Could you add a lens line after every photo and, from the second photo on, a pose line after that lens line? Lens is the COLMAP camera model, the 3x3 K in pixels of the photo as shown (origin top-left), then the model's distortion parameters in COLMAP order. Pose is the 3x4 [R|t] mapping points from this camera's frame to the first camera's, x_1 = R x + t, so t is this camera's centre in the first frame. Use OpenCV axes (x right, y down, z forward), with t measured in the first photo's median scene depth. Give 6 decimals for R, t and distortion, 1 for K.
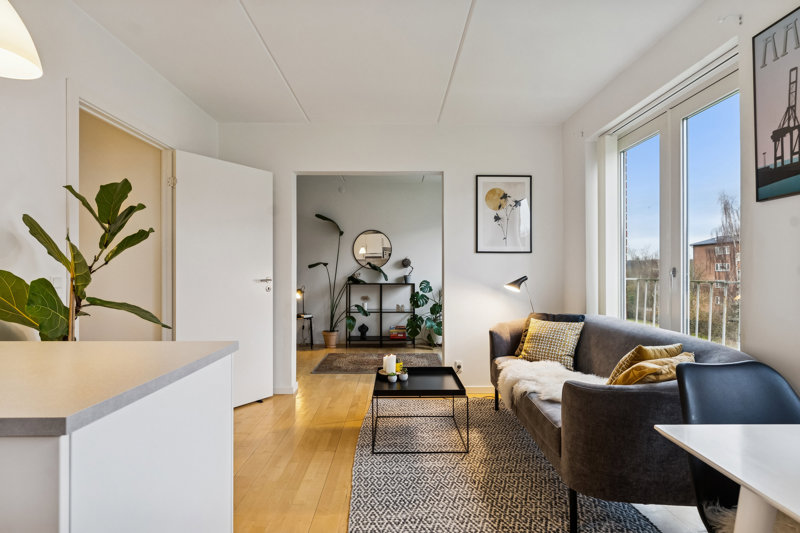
lens RADIAL K [[385.8, 0, 387.8], [0, 385.8, 263.2], [0, 0, 1]] dist [-0.003391, 0.000096]
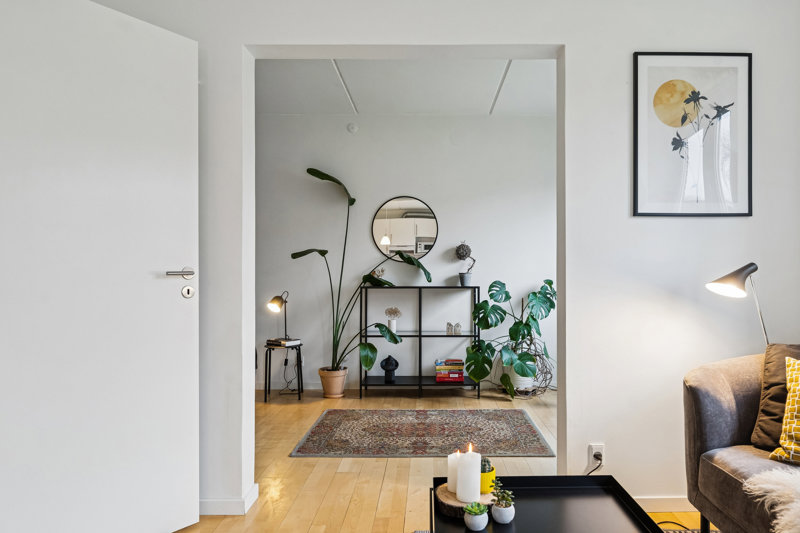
lens RADIAL K [[499.4, 0, 427.9], [0, 499.4, 277.0], [0, 0, 1]] dist [0.002056, -0.000384]
pose [[0.999715, 0.000378, 0.023887, -0.040554], [-0.000864, 0.999792, 0.020361, 0.038028], [-0.023875, -0.020376, 0.999507, 0.419664]]
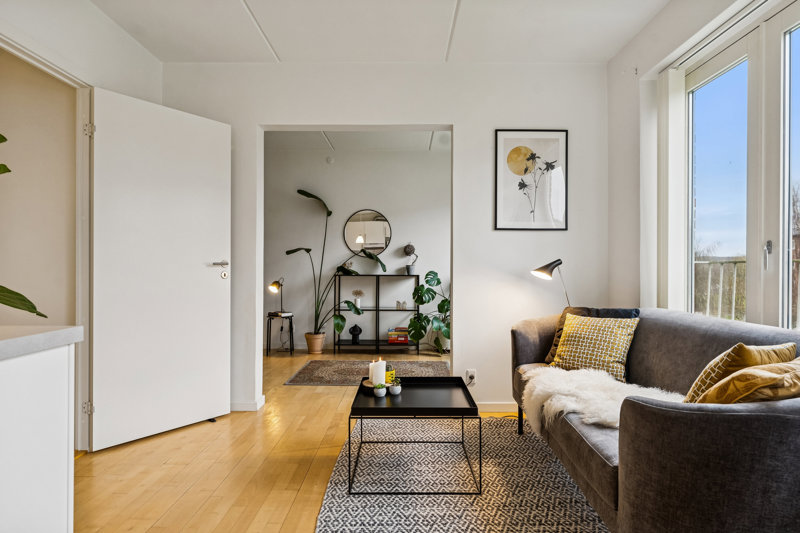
lens RADIAL K [[442.6, 0, 391.4], [0, 442.6, 266.2], [0, 0, 1]] dist [-0.001704, 0.001138]
pose [[0.999955, 0.003661, -0.008780, 0.033058], [-0.003550, 0.999914, 0.012623, 0.037511], [0.008825, -0.012592, 0.999882, 0.122290]]
